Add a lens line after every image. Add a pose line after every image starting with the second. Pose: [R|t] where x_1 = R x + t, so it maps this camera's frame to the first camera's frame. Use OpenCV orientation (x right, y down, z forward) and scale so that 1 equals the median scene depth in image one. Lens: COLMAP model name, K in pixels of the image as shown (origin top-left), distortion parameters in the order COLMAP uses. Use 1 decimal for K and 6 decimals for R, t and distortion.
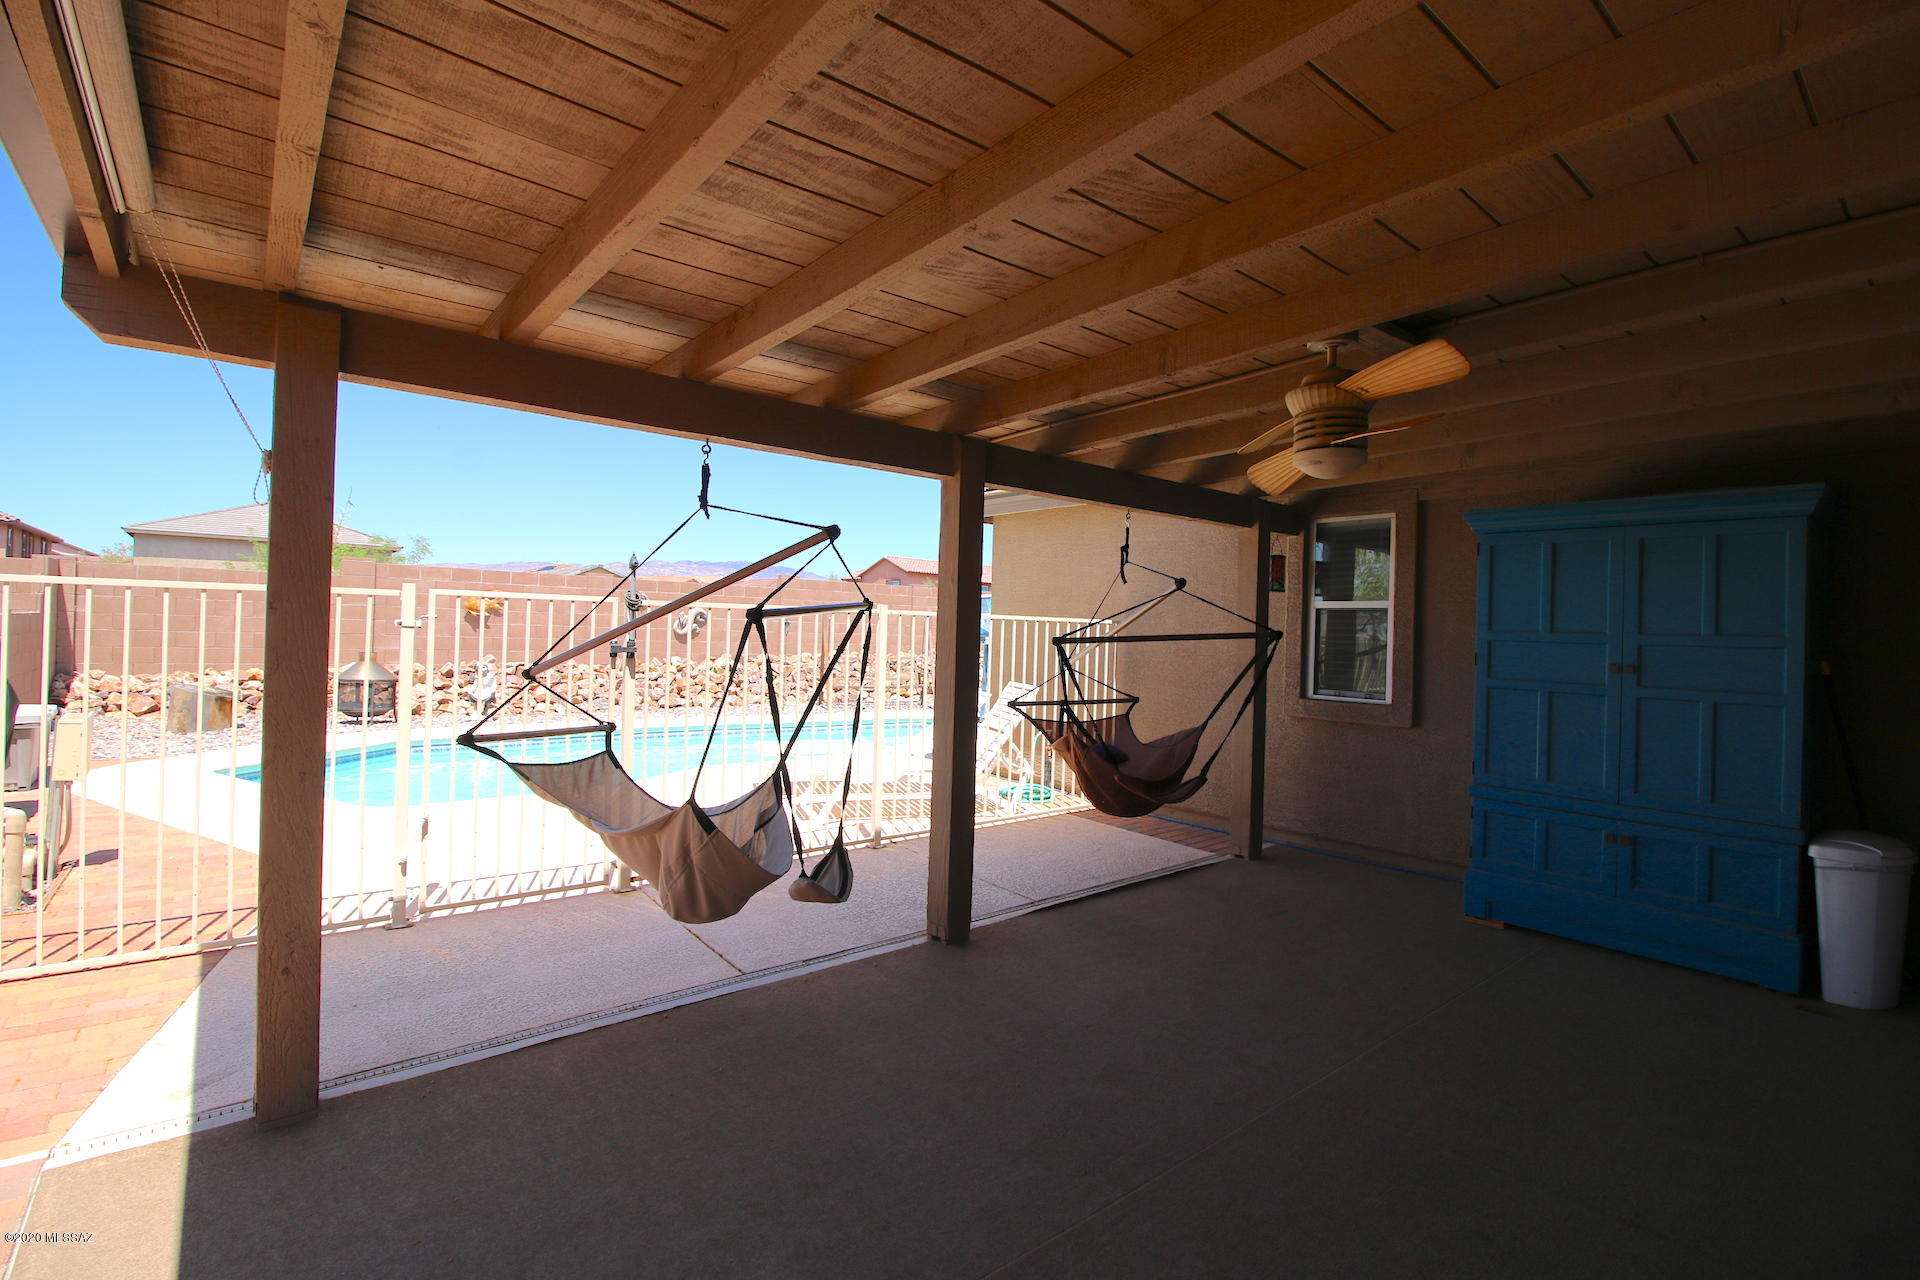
lens RADIAL K [[878.0, 0, 956.8], [0, 878.0, 628.2], [0, 0, 1]] dist [-0.001815, -0.000183]
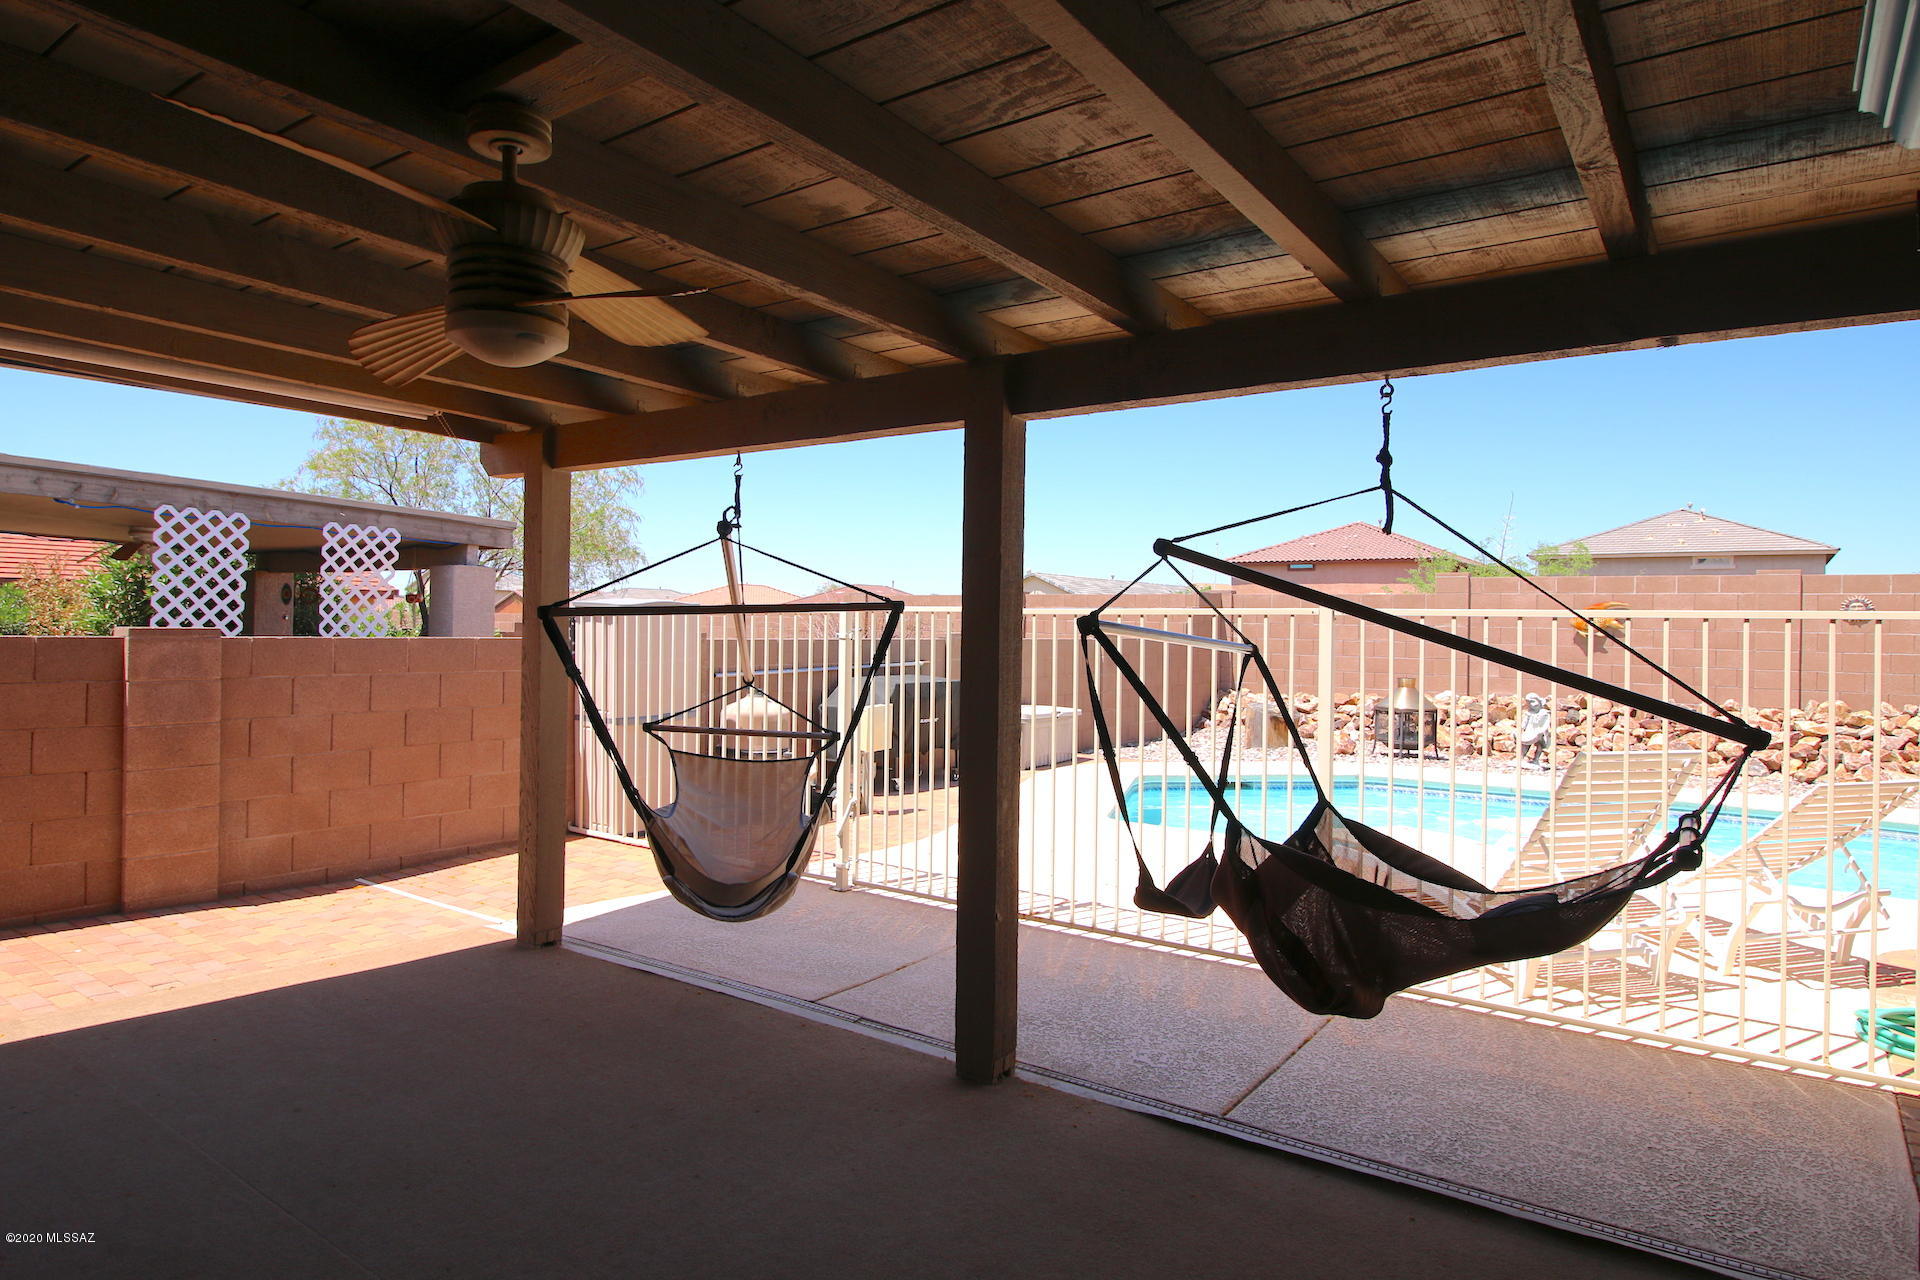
lens RADIAL K [[1121.7, 0, 956.0], [0, 1121.7, 650.2], [0, 0, 1]] dist [0.008392, 0.000659]
pose [[0.250244, -0.002619, -0.968179, 0.789853], [-0.005628, 0.999976, -0.004159, 0.016000], [0.968166, 0.006490, 0.250223, 0.689626]]
